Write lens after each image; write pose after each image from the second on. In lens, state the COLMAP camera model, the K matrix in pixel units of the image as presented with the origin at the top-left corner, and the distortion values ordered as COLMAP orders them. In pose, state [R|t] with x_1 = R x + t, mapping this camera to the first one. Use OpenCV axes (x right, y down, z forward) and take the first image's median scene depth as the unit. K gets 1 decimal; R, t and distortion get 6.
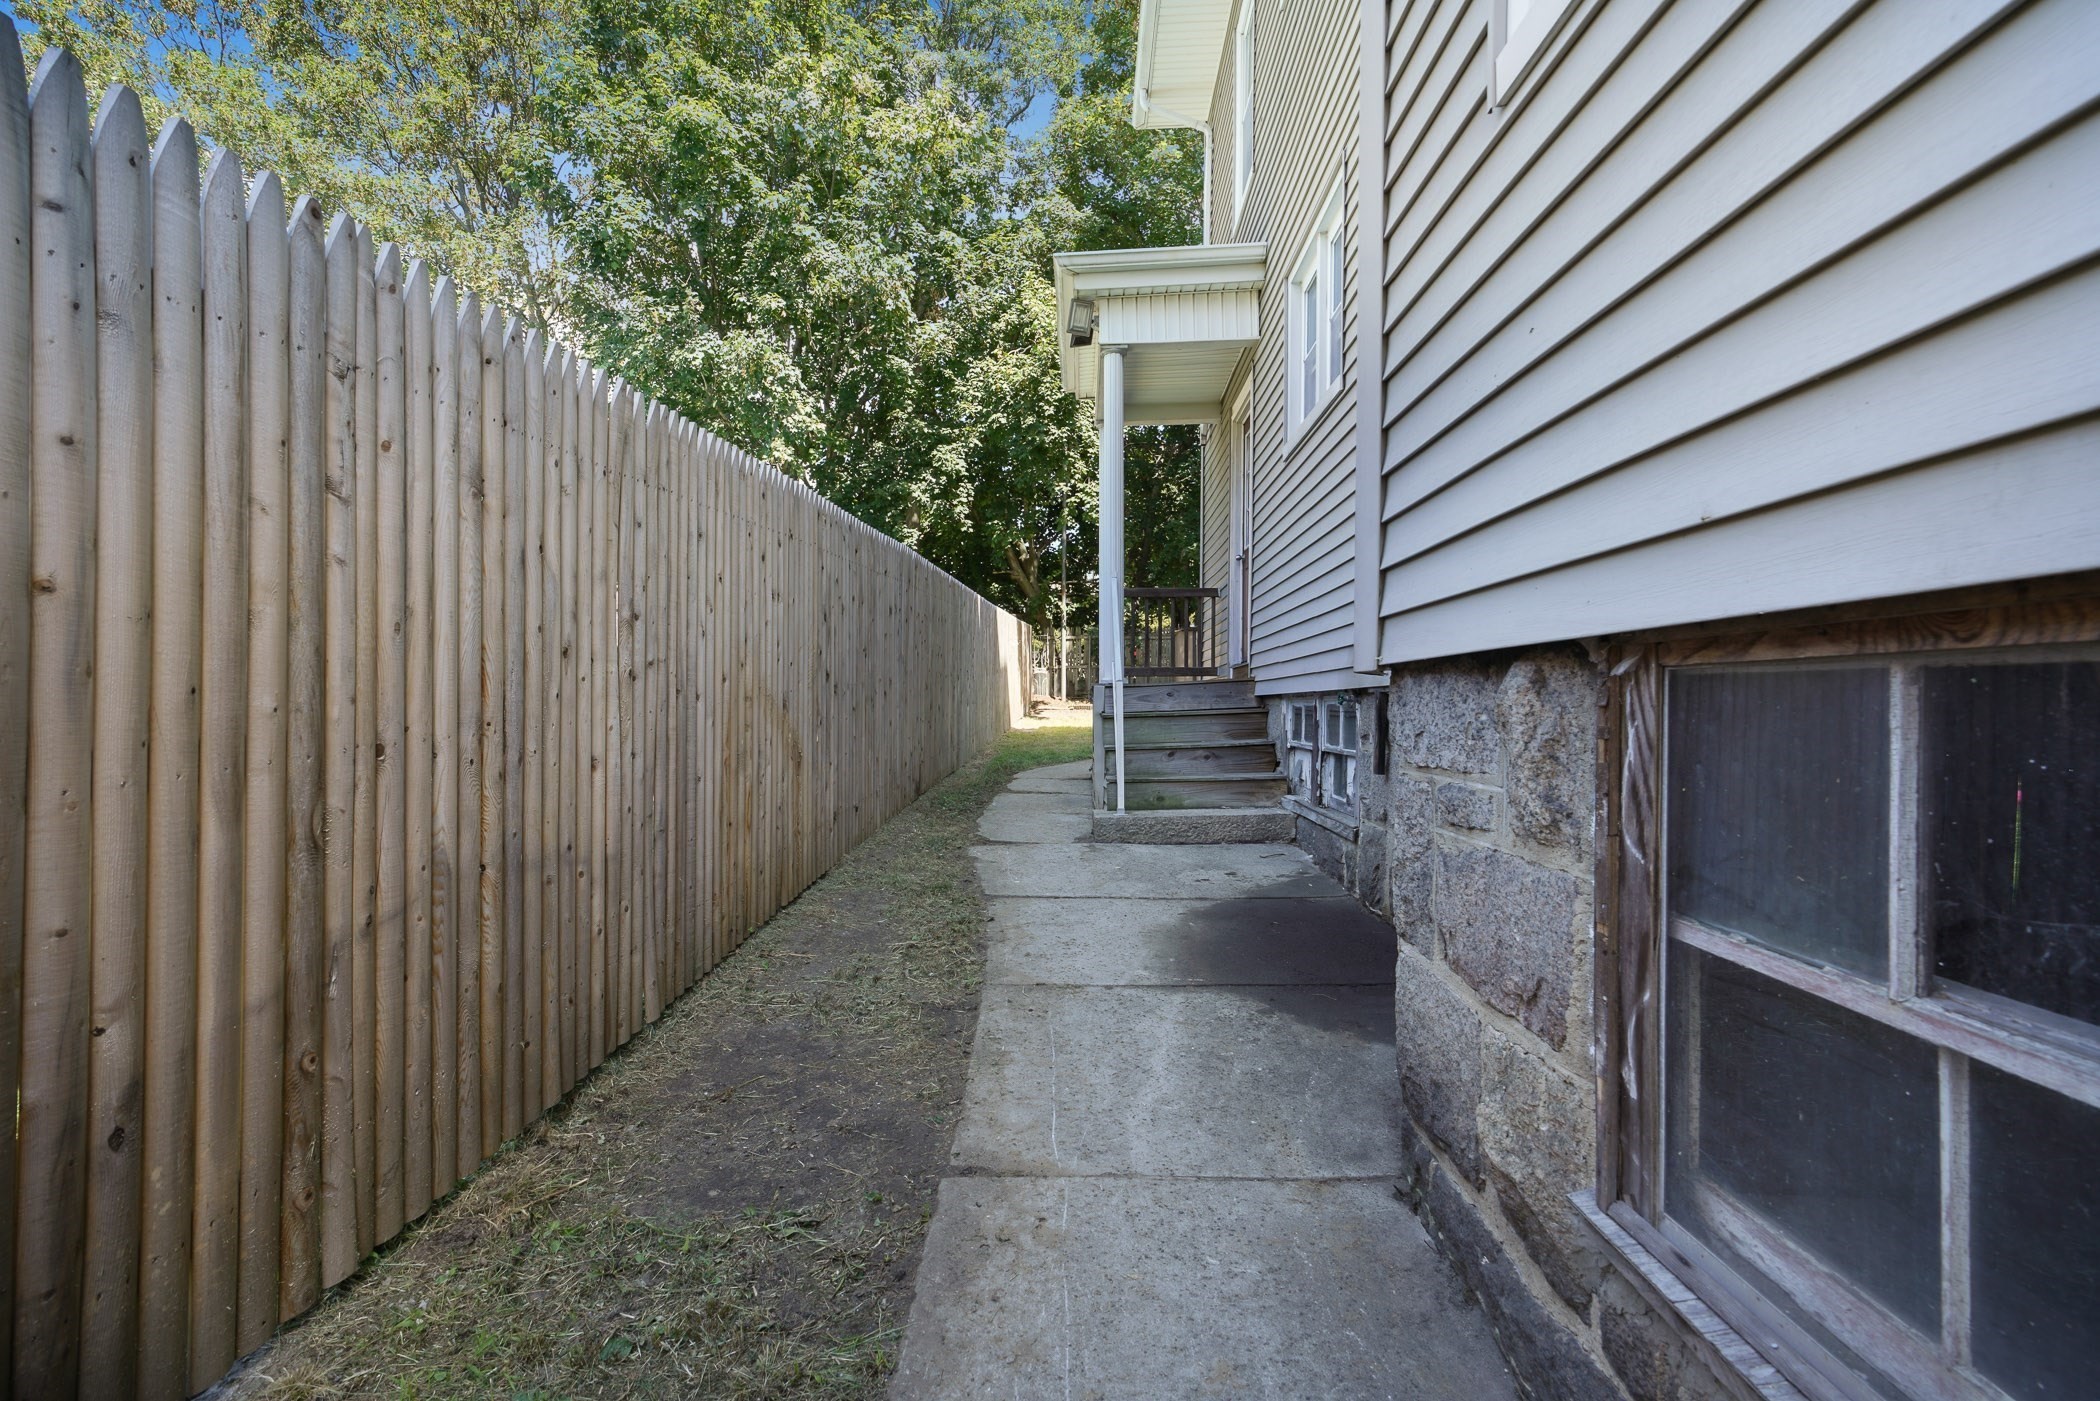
lens RADIAL K [[962.2, 0, 1047.7], [0, 962.2, 710.0], [0, 0, 1]] dist [-0.004755, 0.001289]
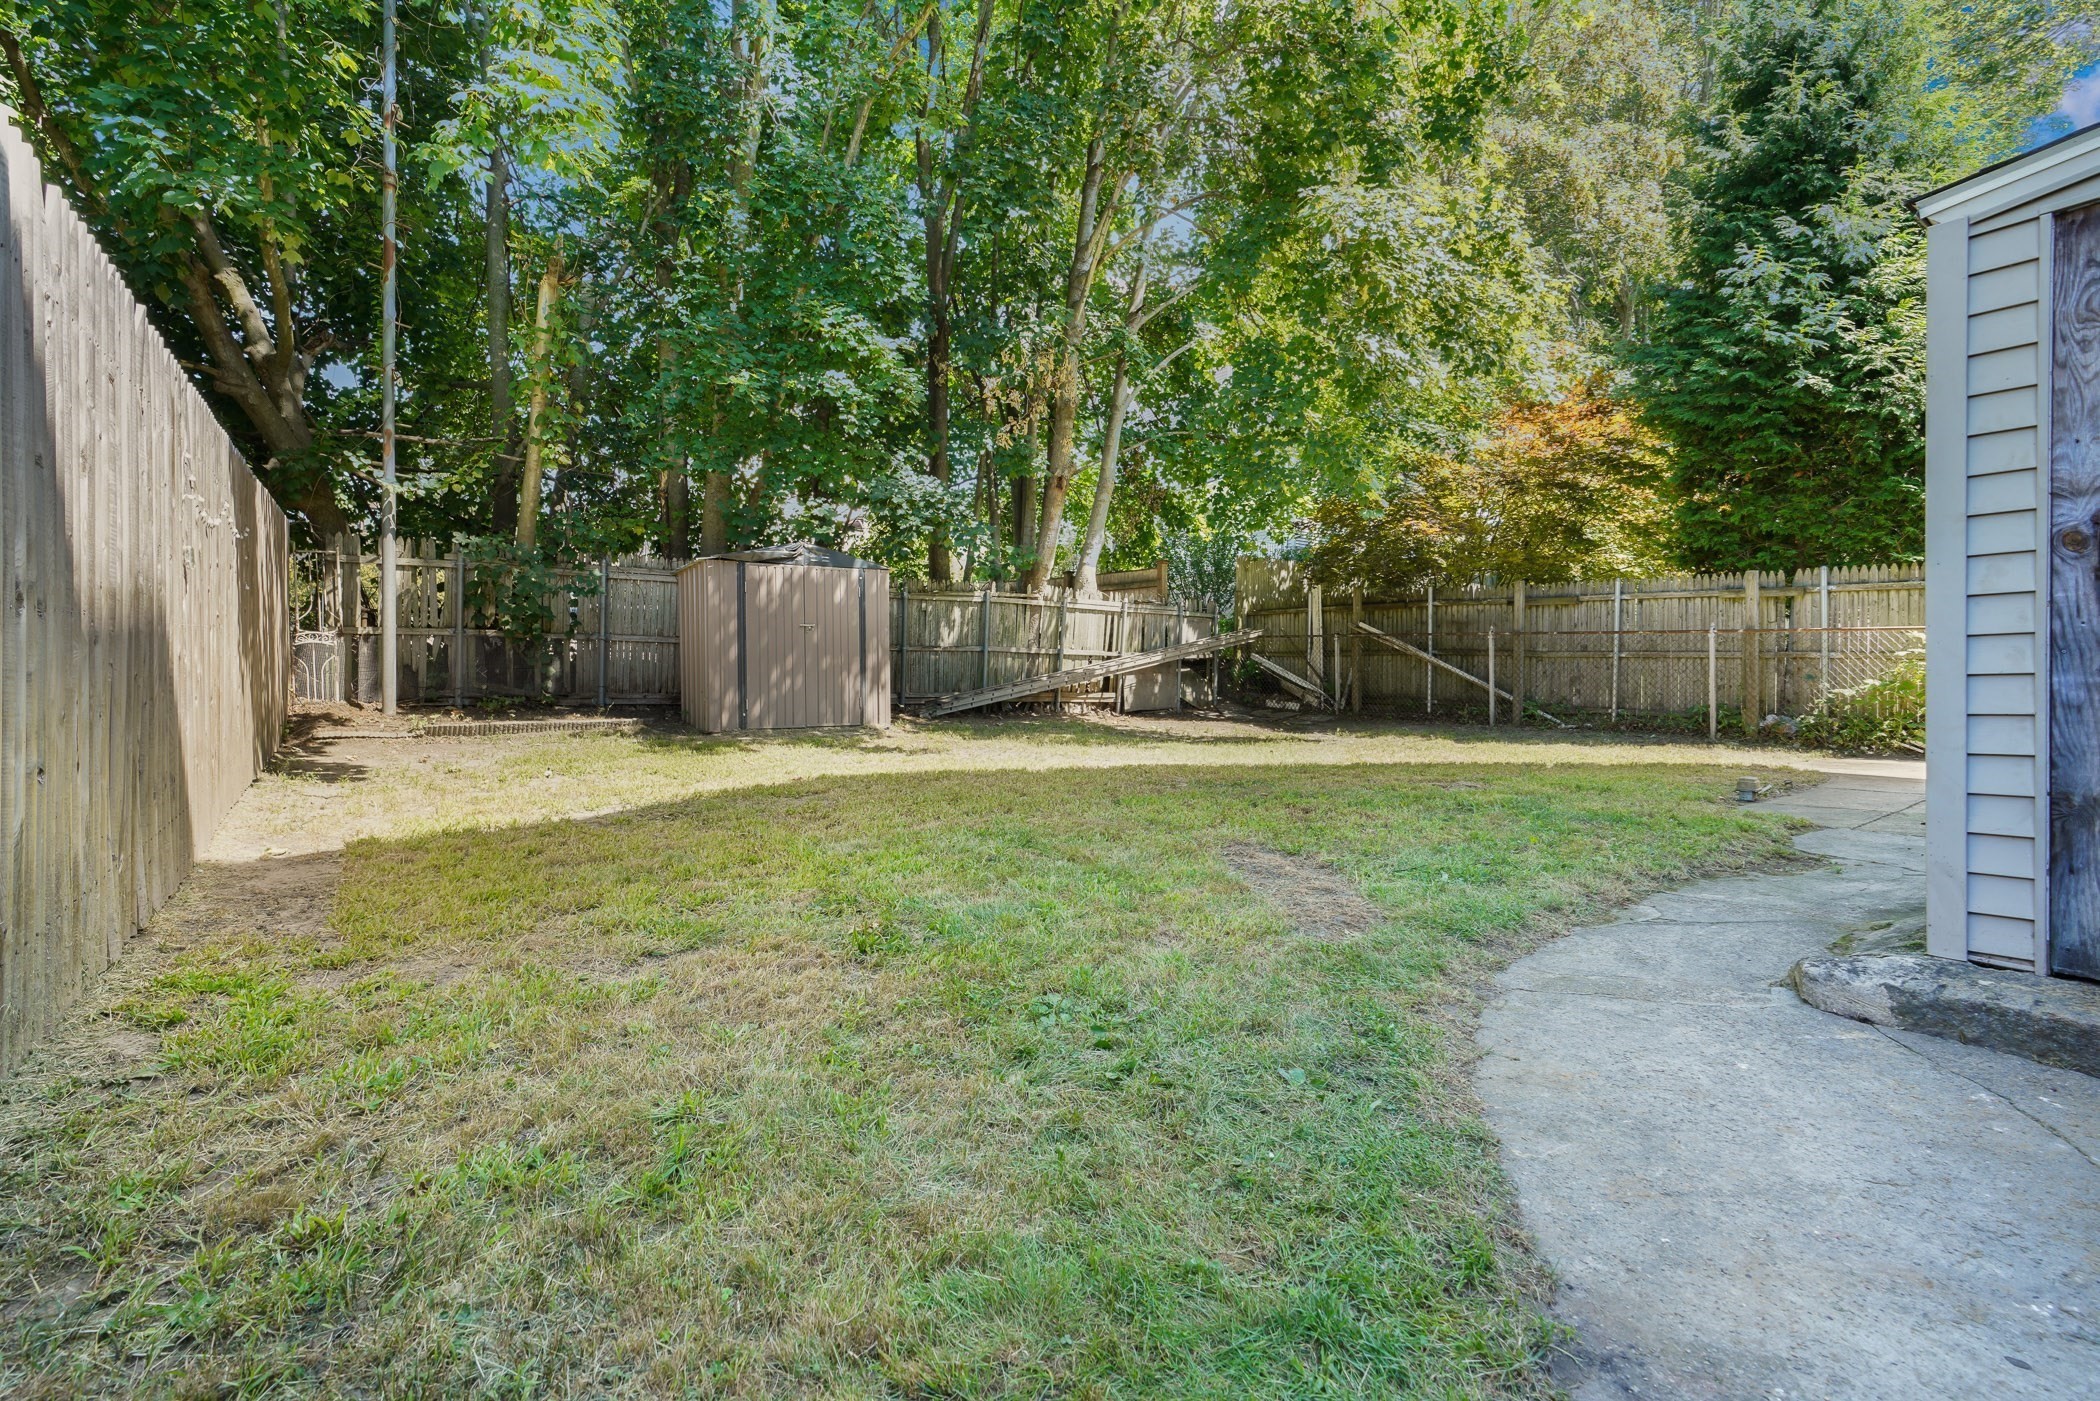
lens RADIAL K [[962.2, 0, 1059.4], [0, 962.2, 698.0], [0, 0, 1]] dist [-0.004755, 0.001289]
pose [[0.796211, -0.012195, 0.604897, -0.004010], [0.003979, 0.999881, 0.014920, -0.020929], [-0.605006, -0.009473, 0.796164, 0.490929]]
